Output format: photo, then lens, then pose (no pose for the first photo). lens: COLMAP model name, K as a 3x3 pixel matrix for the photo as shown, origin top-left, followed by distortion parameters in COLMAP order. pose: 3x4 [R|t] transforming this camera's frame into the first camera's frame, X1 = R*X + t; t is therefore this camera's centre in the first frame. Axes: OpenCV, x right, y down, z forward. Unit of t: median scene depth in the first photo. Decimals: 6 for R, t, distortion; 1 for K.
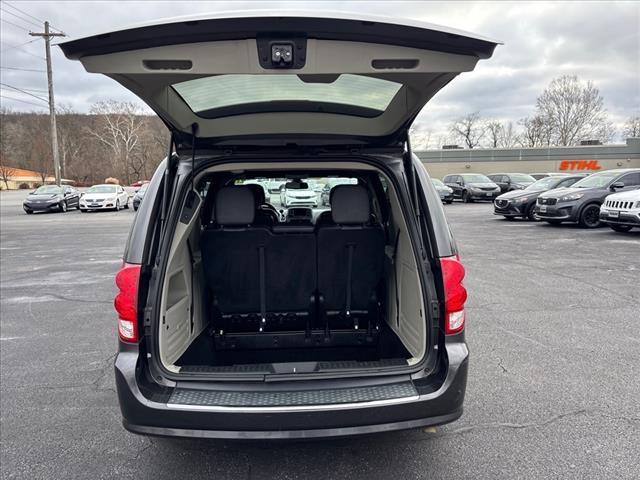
lens RADIAL K [[468.3, 0, 320.0], [0, 468.3, 240.0], [0, 0, 1]] dist [0.049332, -0.064911]
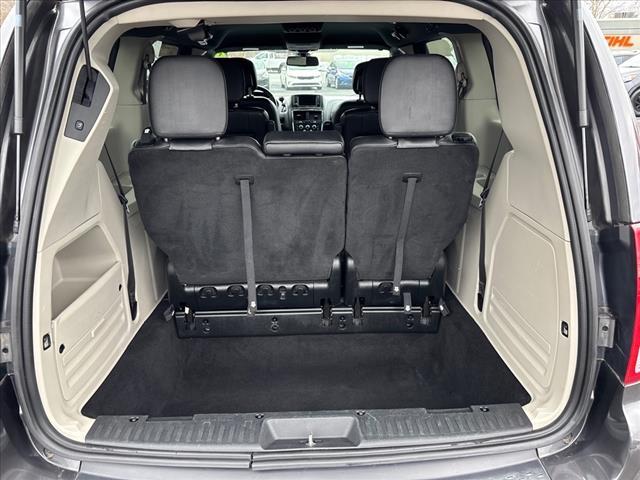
lens RADIAL K [[468.3, 0, 320.0], [0, 468.3, 240.0], [0, 0, 1]] dist [0.049332, -0.064911]
pose [[0.999981, 0.004456, -0.004198, -0.032186], [-0.003321, 0.970882, 0.239535, -0.041615], [0.005144, -0.239517, 0.970879, 0.417992]]
